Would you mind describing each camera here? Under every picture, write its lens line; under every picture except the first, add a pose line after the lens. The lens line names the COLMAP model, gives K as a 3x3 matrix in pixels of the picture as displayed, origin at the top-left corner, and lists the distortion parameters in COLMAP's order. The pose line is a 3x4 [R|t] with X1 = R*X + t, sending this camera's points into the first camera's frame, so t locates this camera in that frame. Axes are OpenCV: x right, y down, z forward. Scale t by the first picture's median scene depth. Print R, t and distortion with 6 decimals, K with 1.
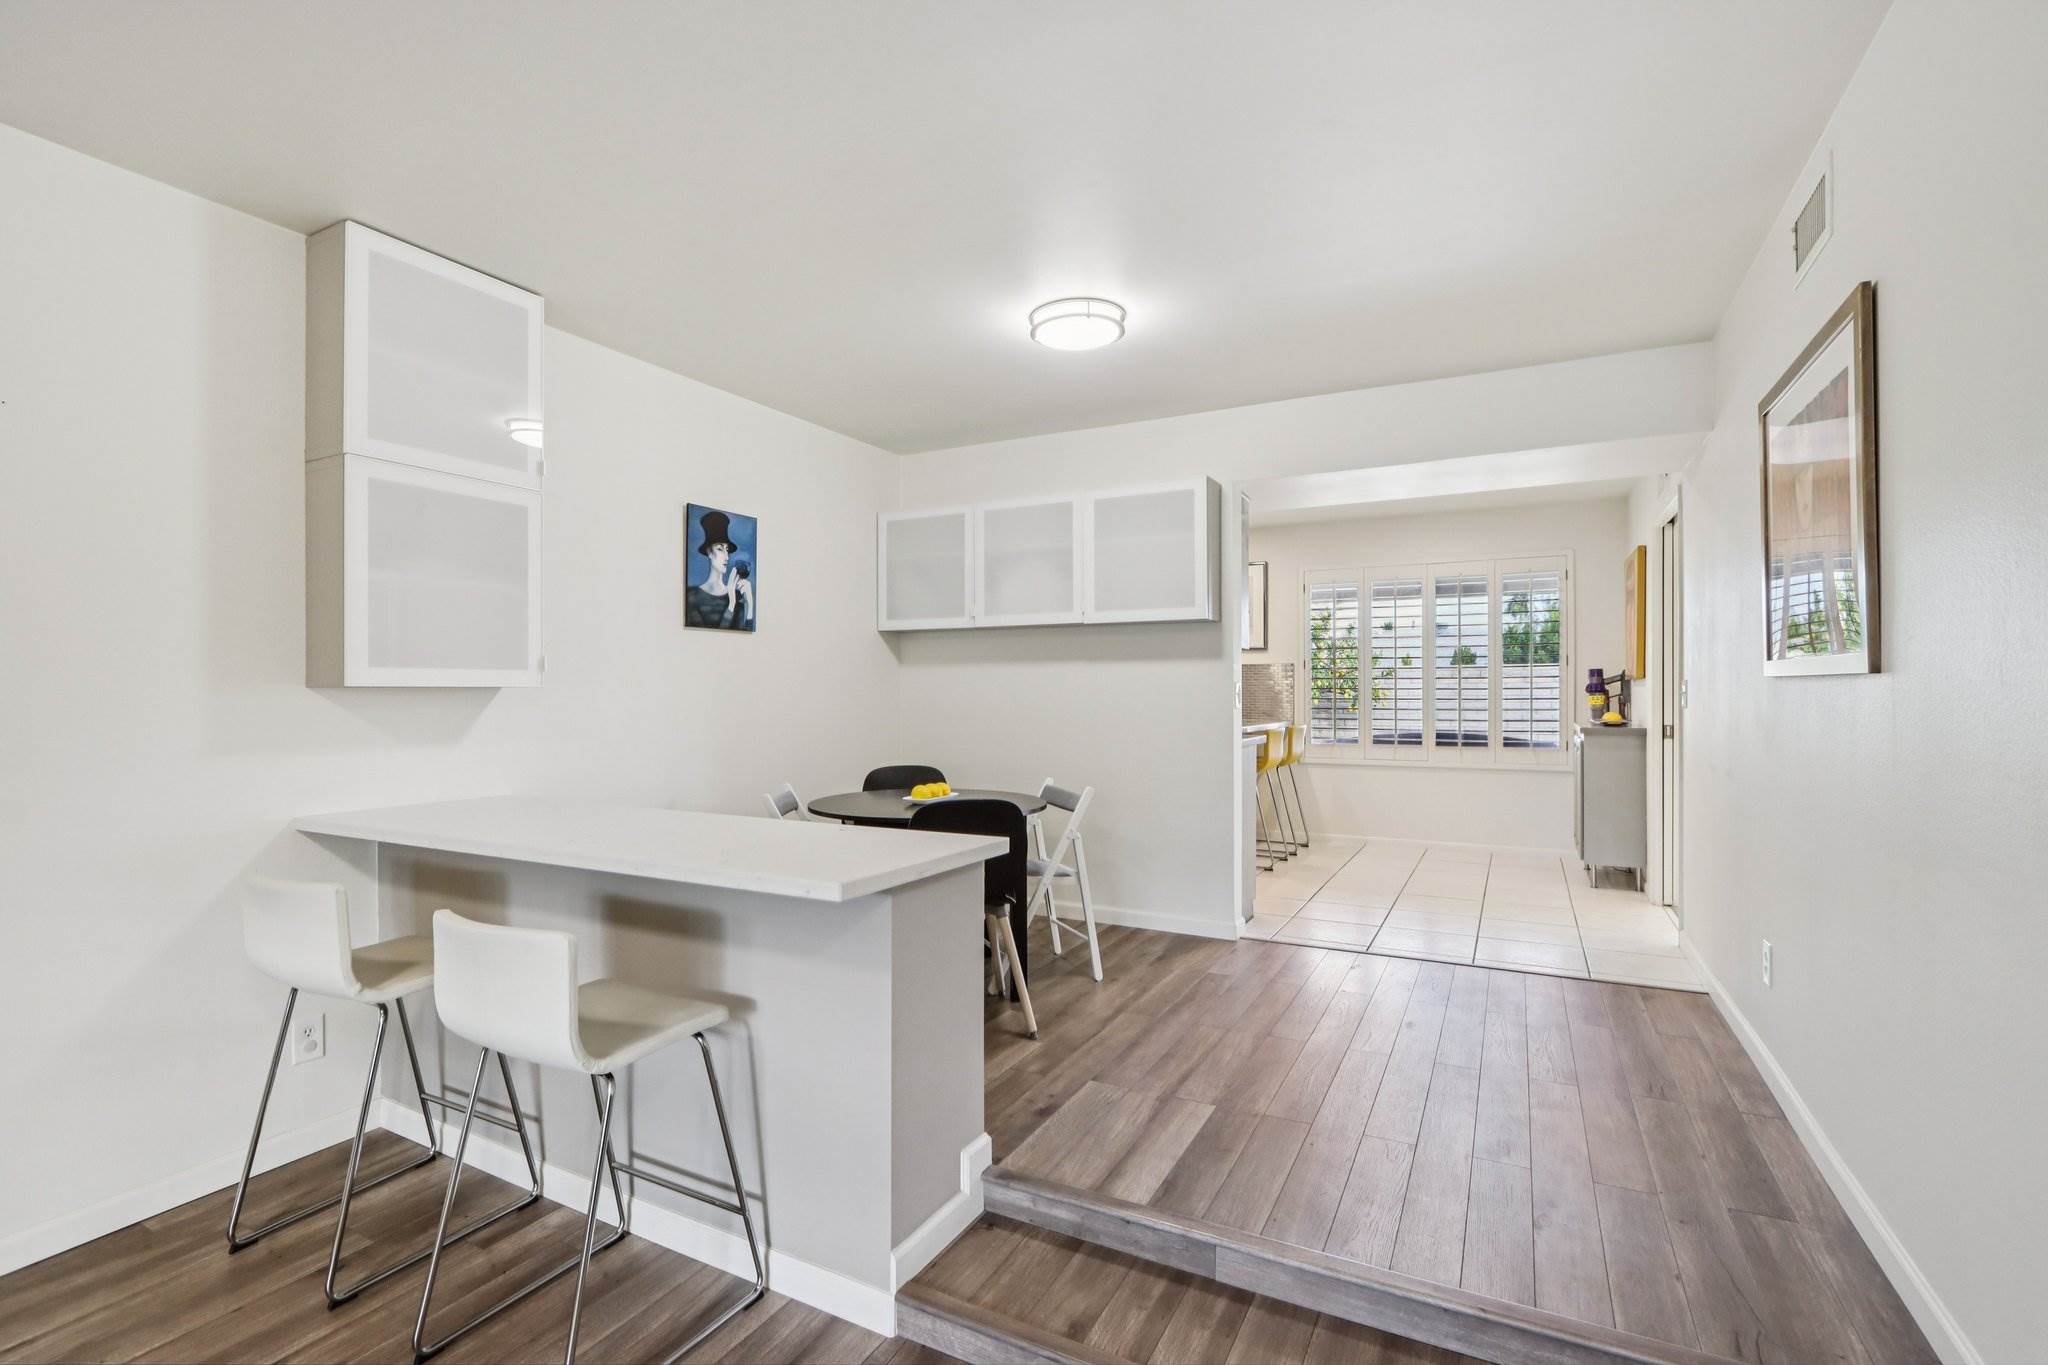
lens RADIAL K [[948.8, 0, 1011.3], [0, 948.8, 686.3], [0, 0, 1]] dist [-0.014733, 0.001420]
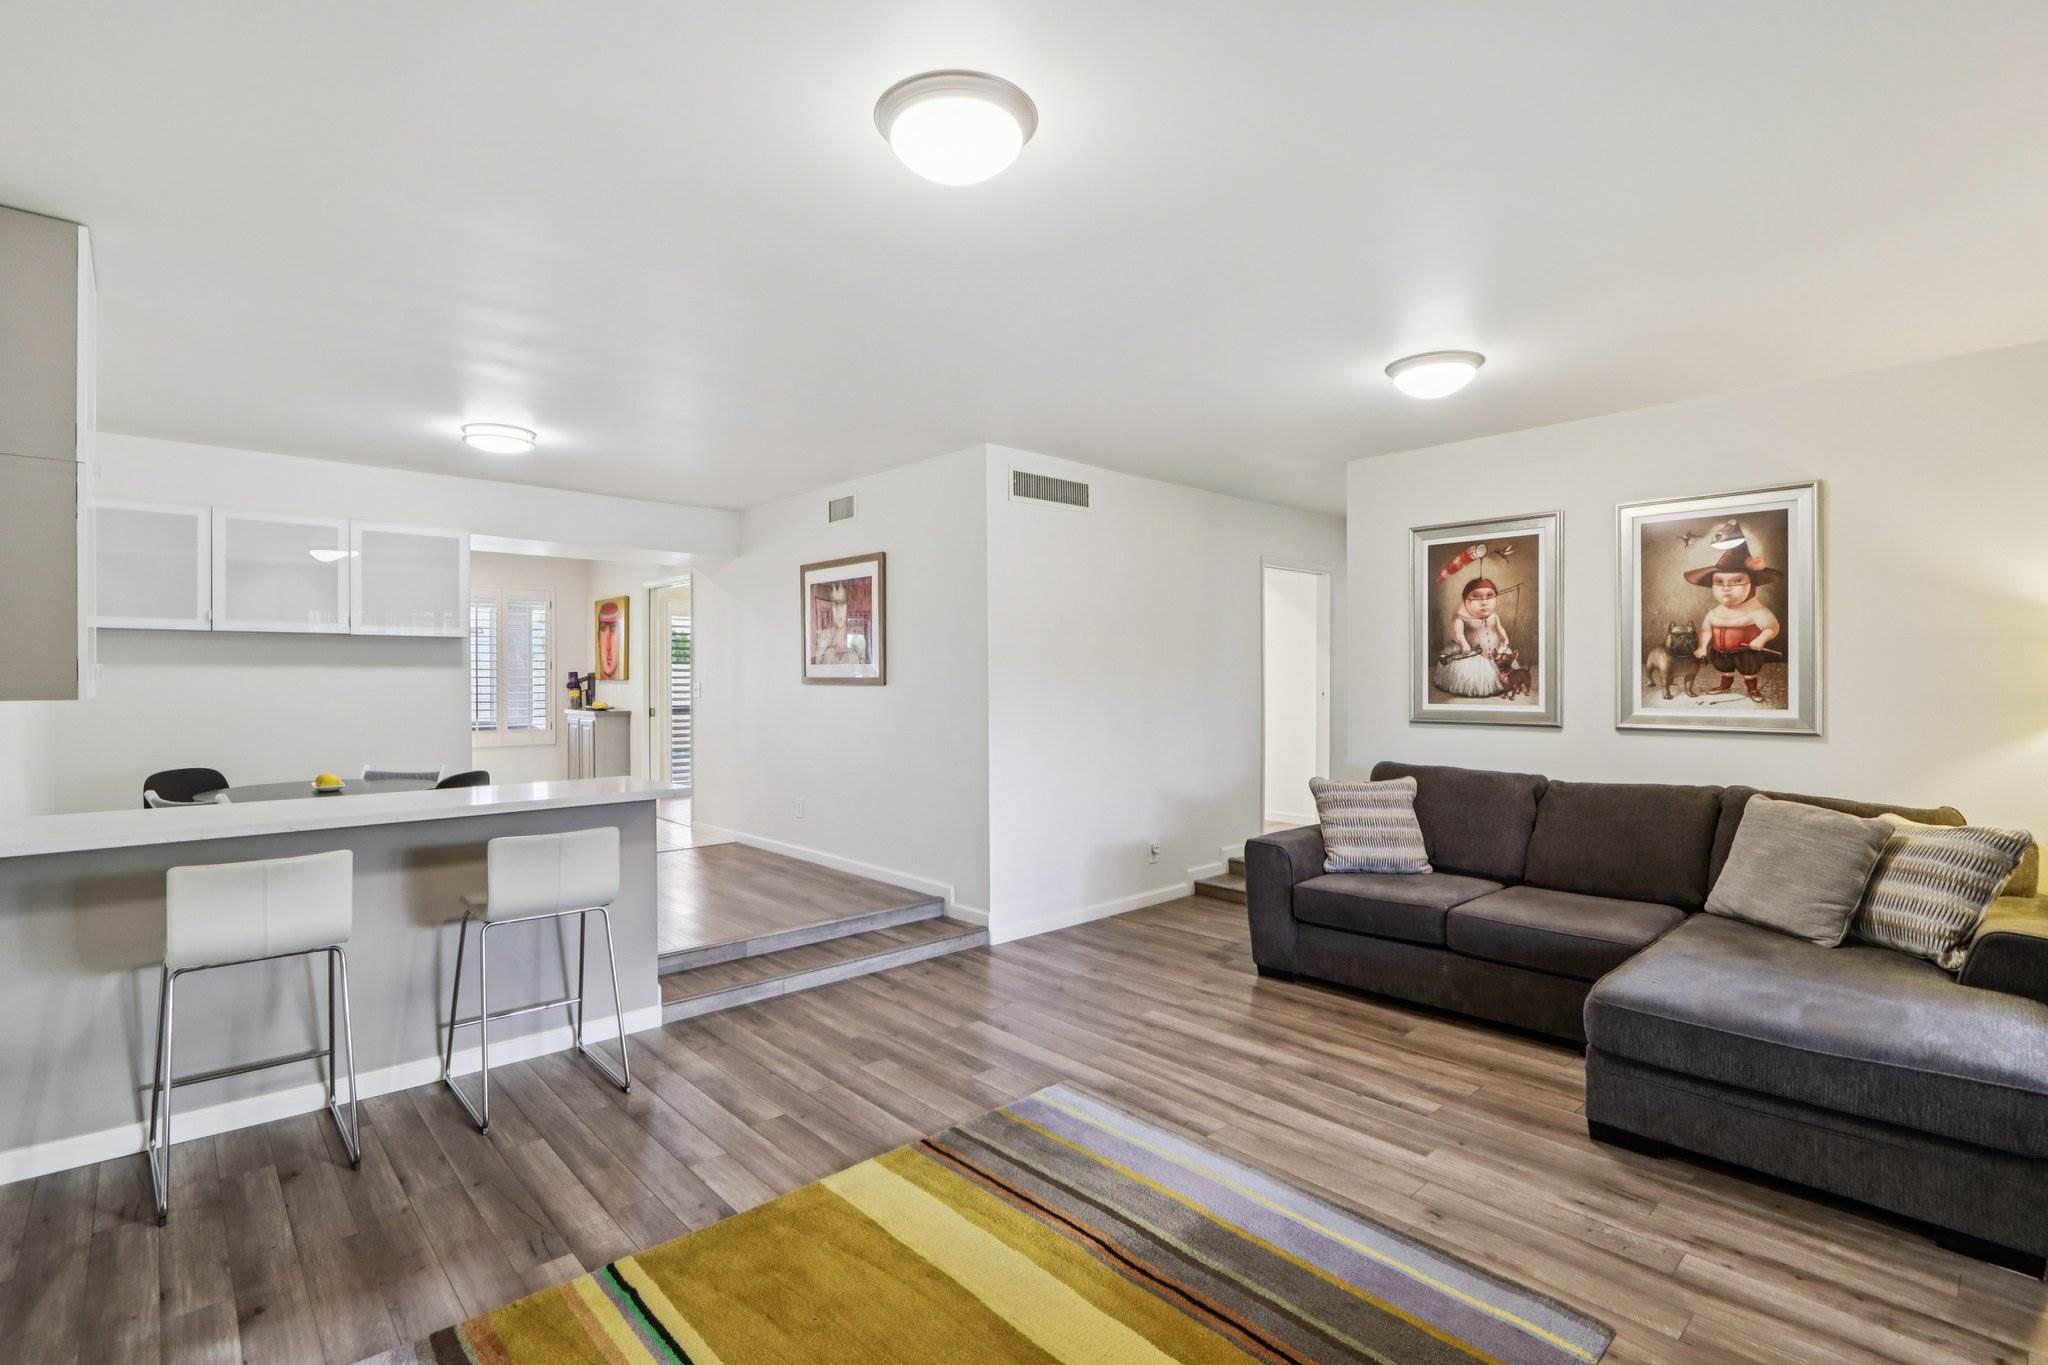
lens RADIAL K [[948.8, 0, 1019.6], [0, 948.8, 681.6], [0, 0, 1]] dist [-0.014733, 0.001420]
pose [[0.302975, -0.000524, 0.952998, -0.766535], [-0.005331, 0.999983, 0.002244, -0.014191], [-0.952984, -0.005760, 0.302967, -0.129397]]
